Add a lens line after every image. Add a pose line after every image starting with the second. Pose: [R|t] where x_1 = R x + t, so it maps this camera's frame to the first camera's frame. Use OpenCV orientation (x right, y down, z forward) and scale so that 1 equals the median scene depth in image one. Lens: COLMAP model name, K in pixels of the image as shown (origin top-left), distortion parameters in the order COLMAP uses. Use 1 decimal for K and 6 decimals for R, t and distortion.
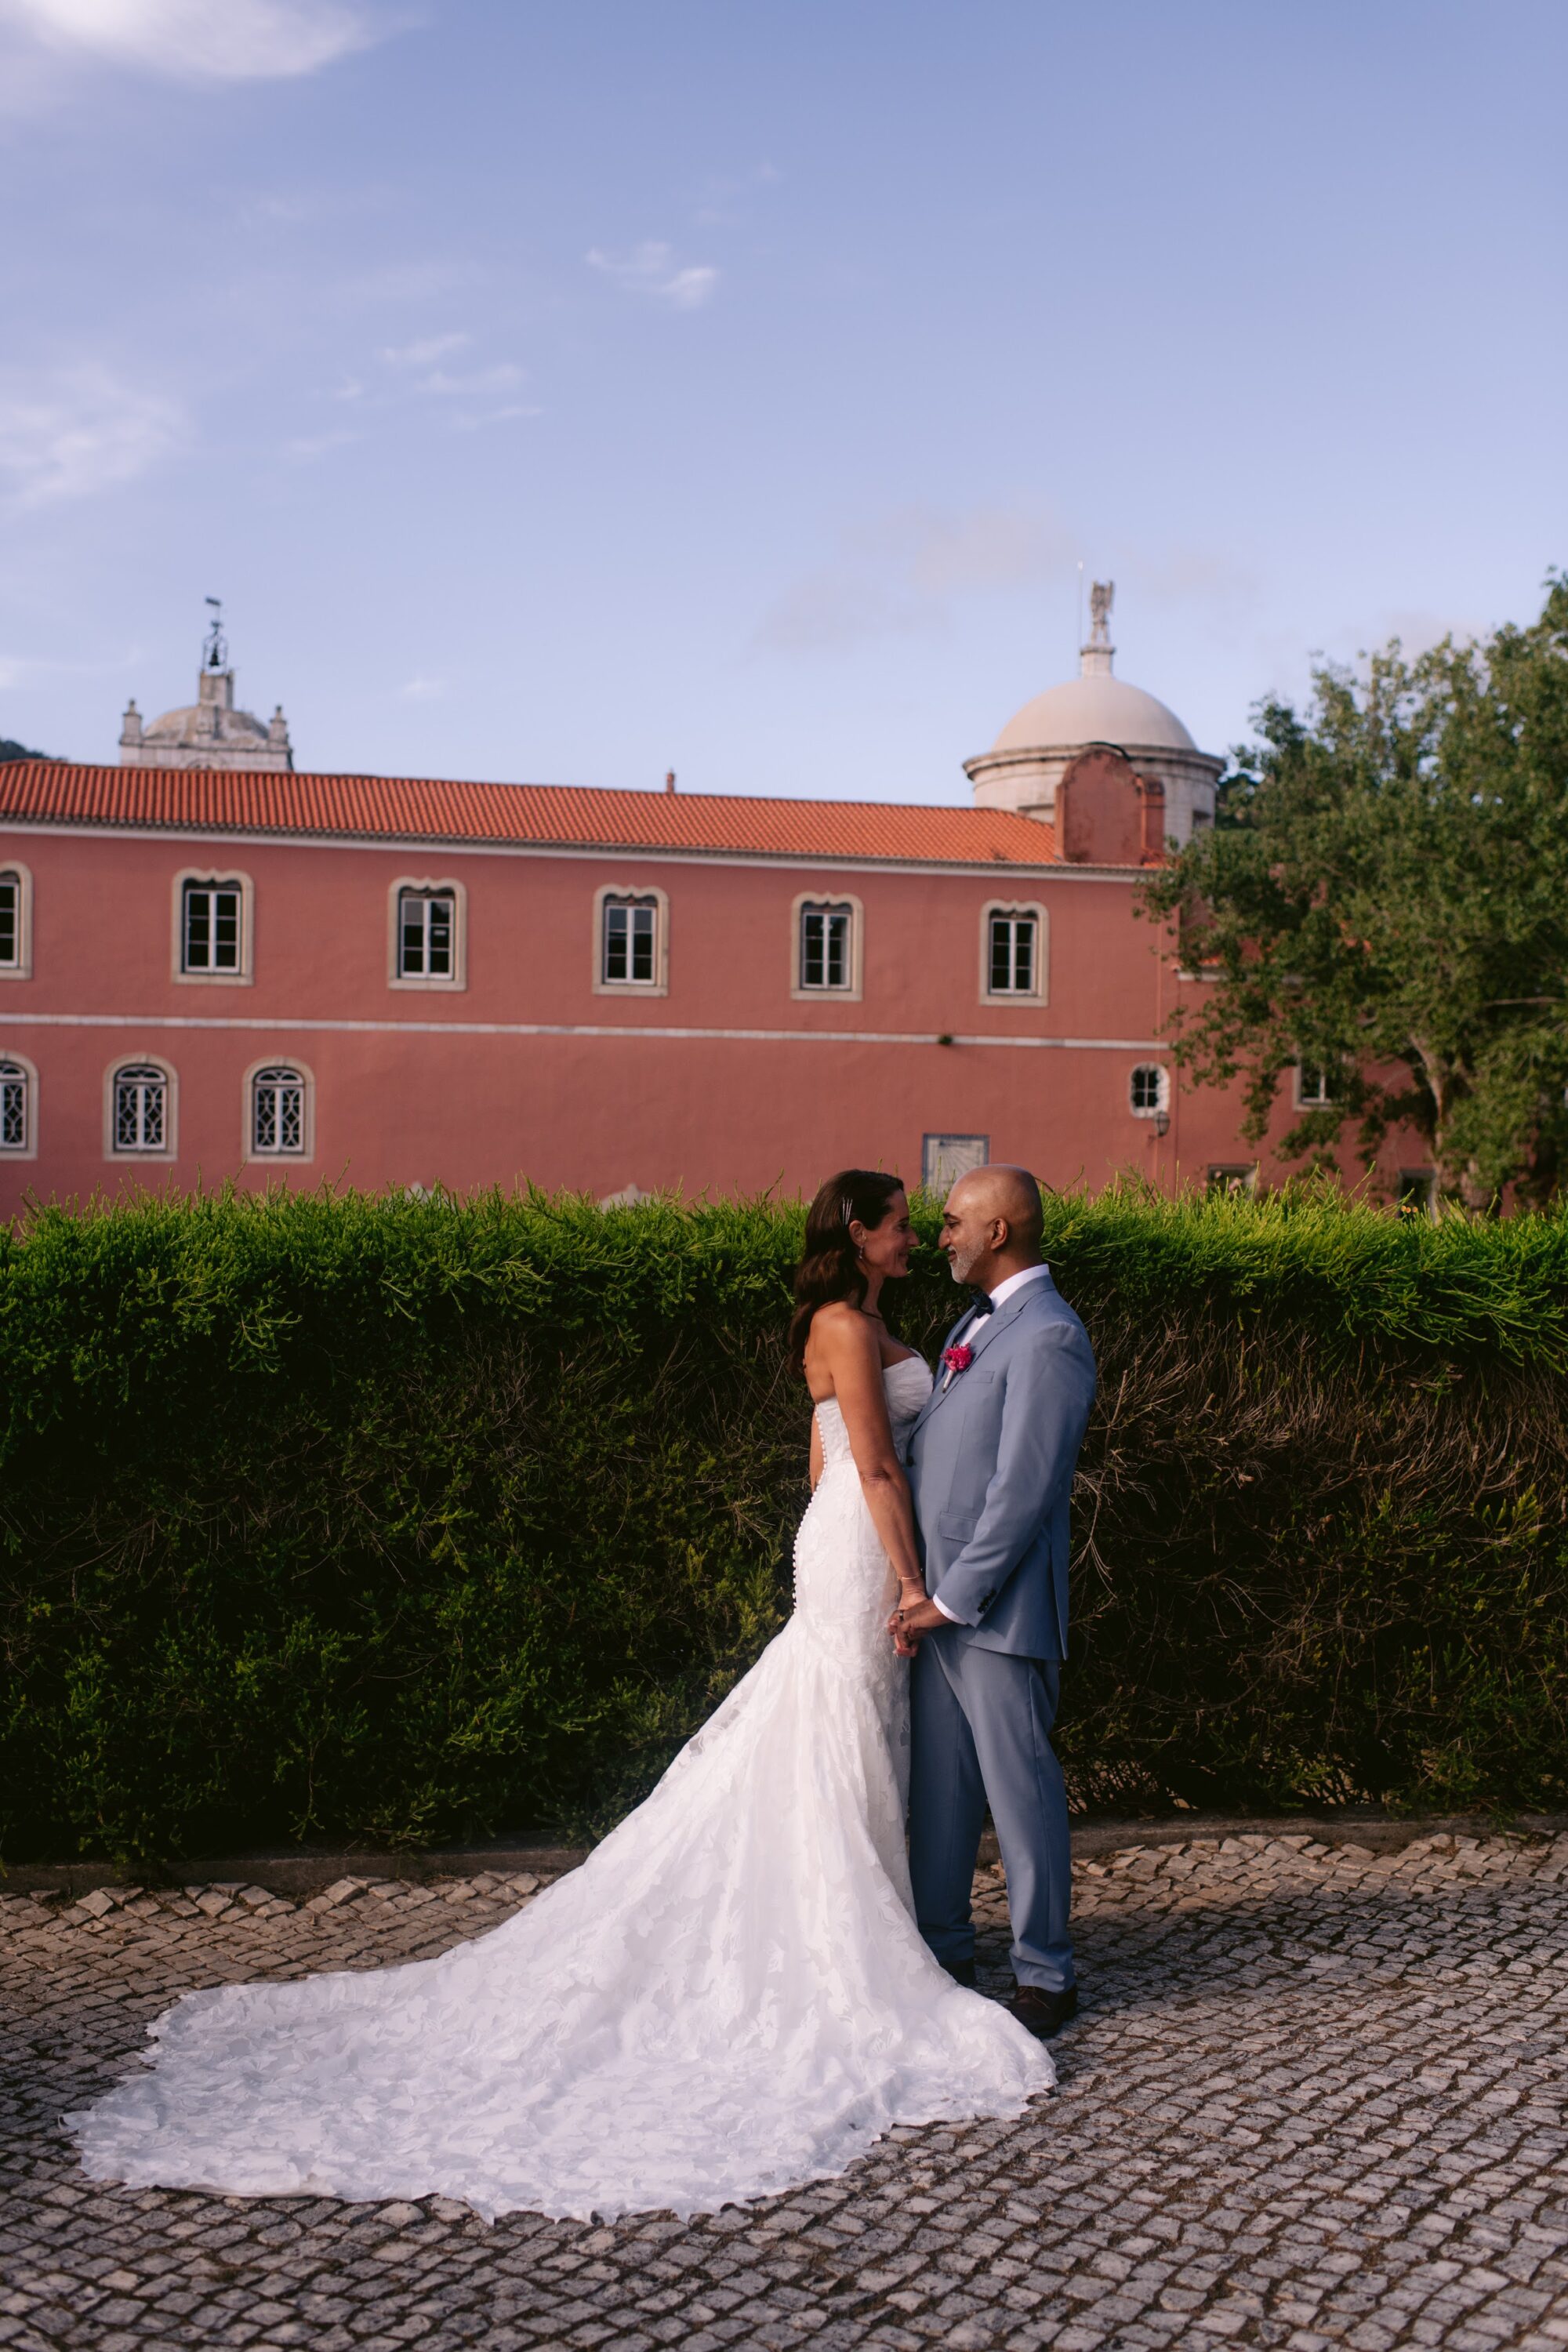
lens RADIAL K [[2287.3, 0, 784.0], [0, 2287.3, 1176.0], [0, 0, 1]] dist [-0.020891, -0.001160]
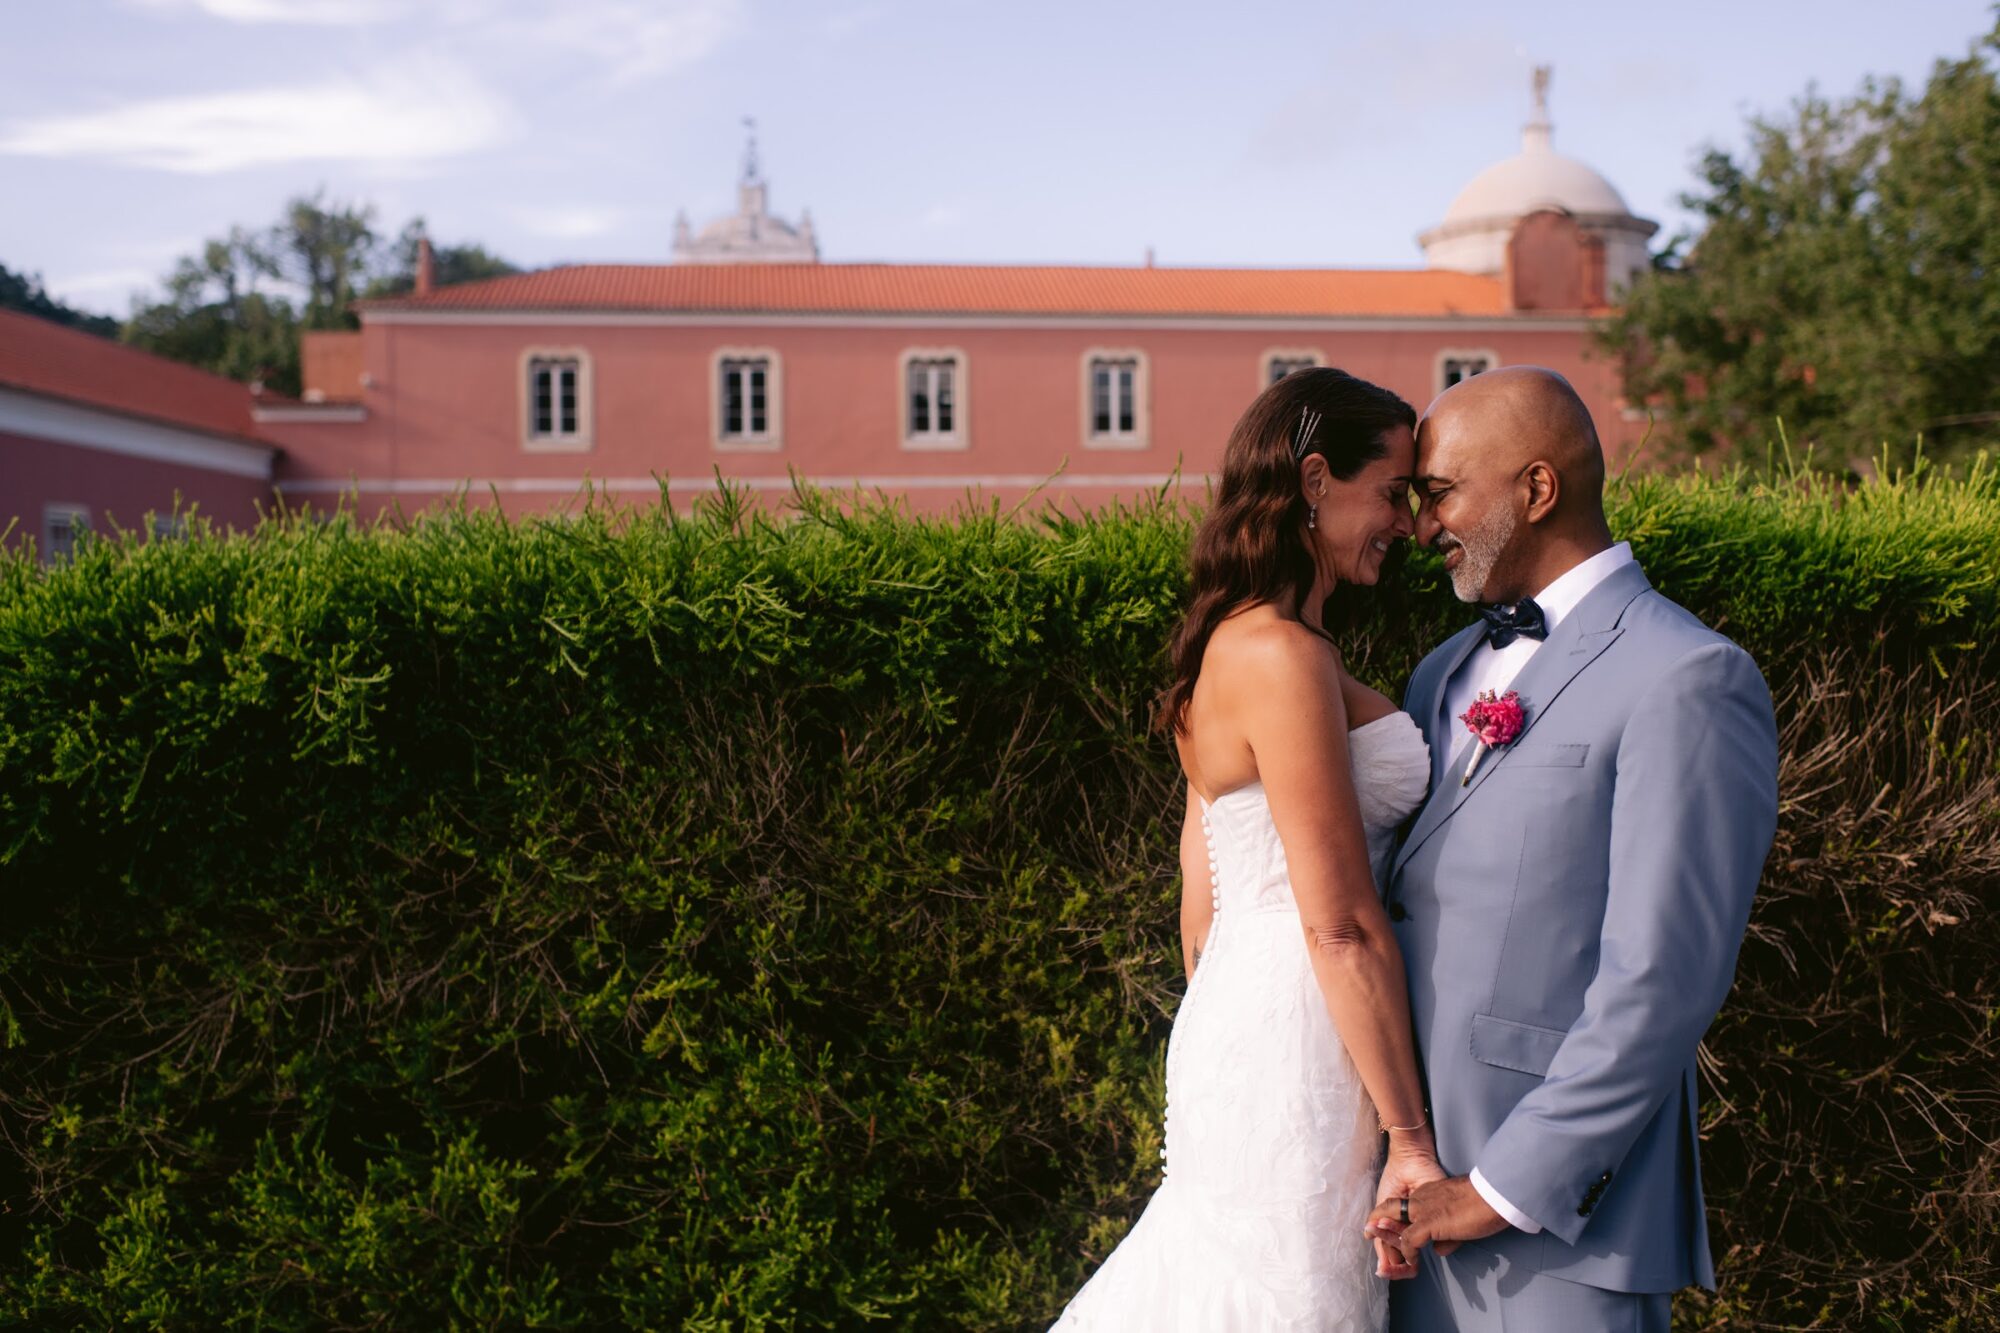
lens RADIAL K [[1945.0, 0, 1000.0], [0, 1945.0, 666.5], [0, 0, 1]] dist [-0.020891, -0.001160]
pose [[0.990639, -0.019608, -0.135093, 0.019740], [0.022747, 0.999505, 0.021731, 0.046229], [0.134601, -0.024600, 0.990595, 0.443991]]
